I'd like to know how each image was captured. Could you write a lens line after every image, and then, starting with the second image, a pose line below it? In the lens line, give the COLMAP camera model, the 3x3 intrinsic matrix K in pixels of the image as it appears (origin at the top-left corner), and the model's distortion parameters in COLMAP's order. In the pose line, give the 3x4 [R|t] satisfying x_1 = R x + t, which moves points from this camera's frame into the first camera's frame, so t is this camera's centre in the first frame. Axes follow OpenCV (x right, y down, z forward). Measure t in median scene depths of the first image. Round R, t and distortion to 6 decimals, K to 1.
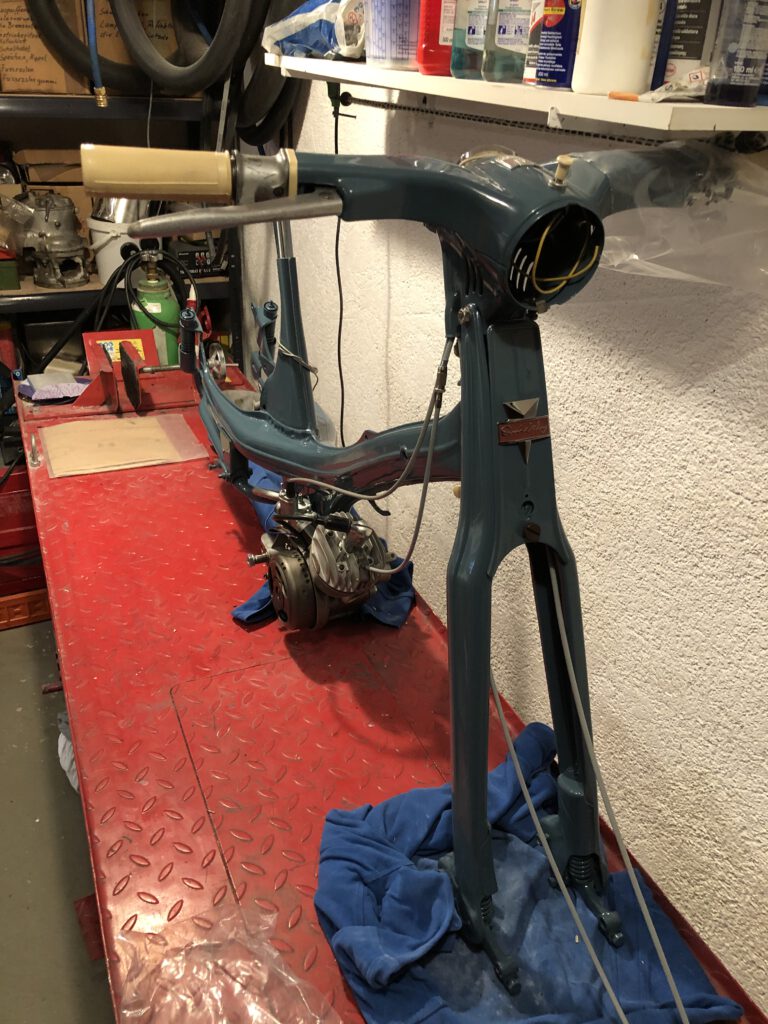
lens RADIAL K [[866.6, 0, 384.0], [0, 866.6, 512.0], [0, 0, 1]] dist [0.004568, -0.044211]
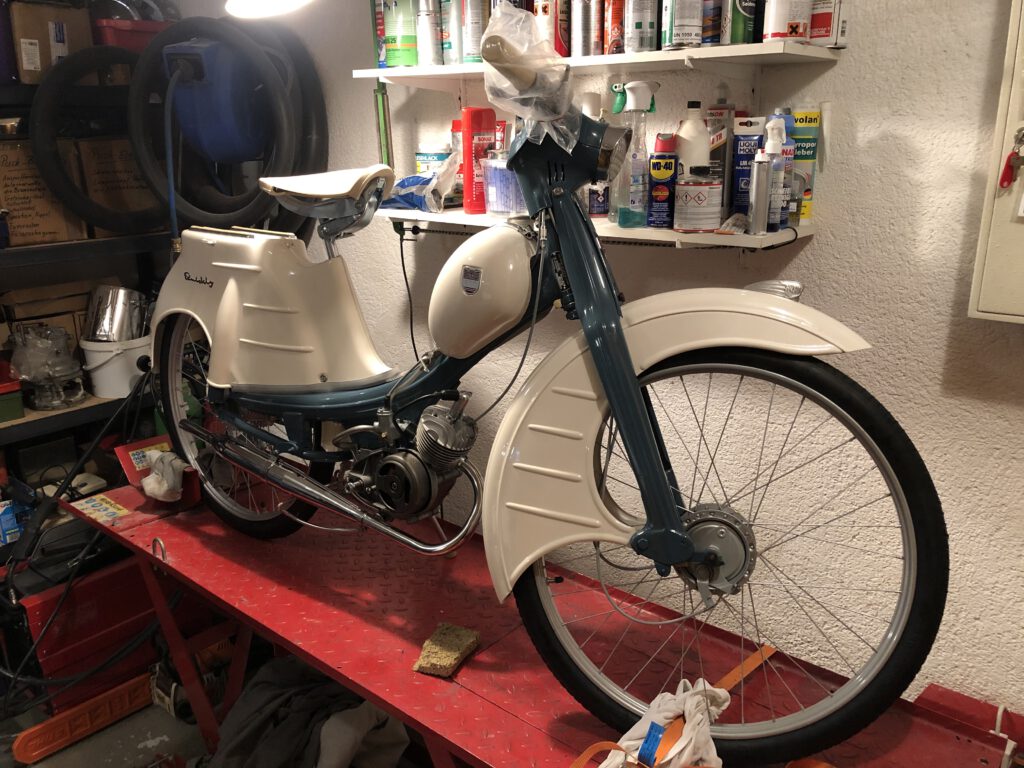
lens RADIAL K [[836.8, 0, 513.4], [0, 836.8, 368.7], [0, 0, 1]] dist [0.001644, 0.001474]
pose [[0.914322, -0.173567, 0.365910, -0.272643], [0.249108, 0.953399, -0.170223, 0.012796], [-0.319314, 0.246789, 0.914950, -0.166659]]
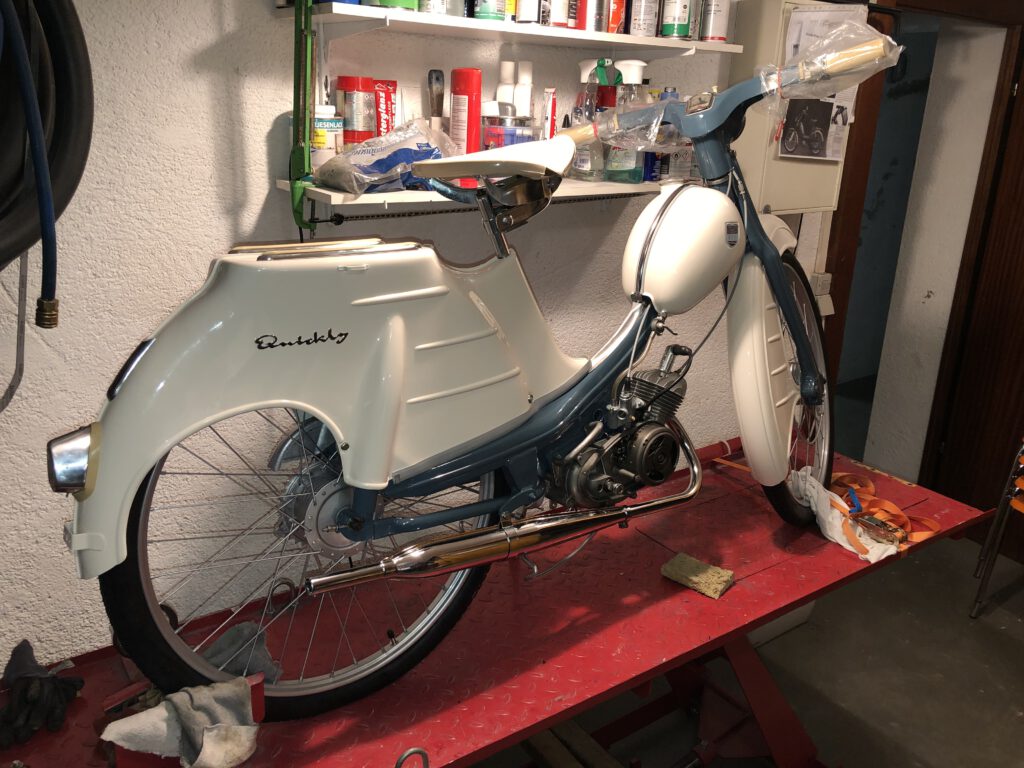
lens RADIAL K [[866.6, 0, 512.0], [0, 866.6, 384.0], [0, 0, 1]] dist [0.004568, -0.044211]
pose [[-0.169228, -0.368004, 0.914295, -0.912980], [0.443706, 0.799900, 0.404086, -0.591606], [-0.880049, 0.474061, 0.027921, 0.848333]]
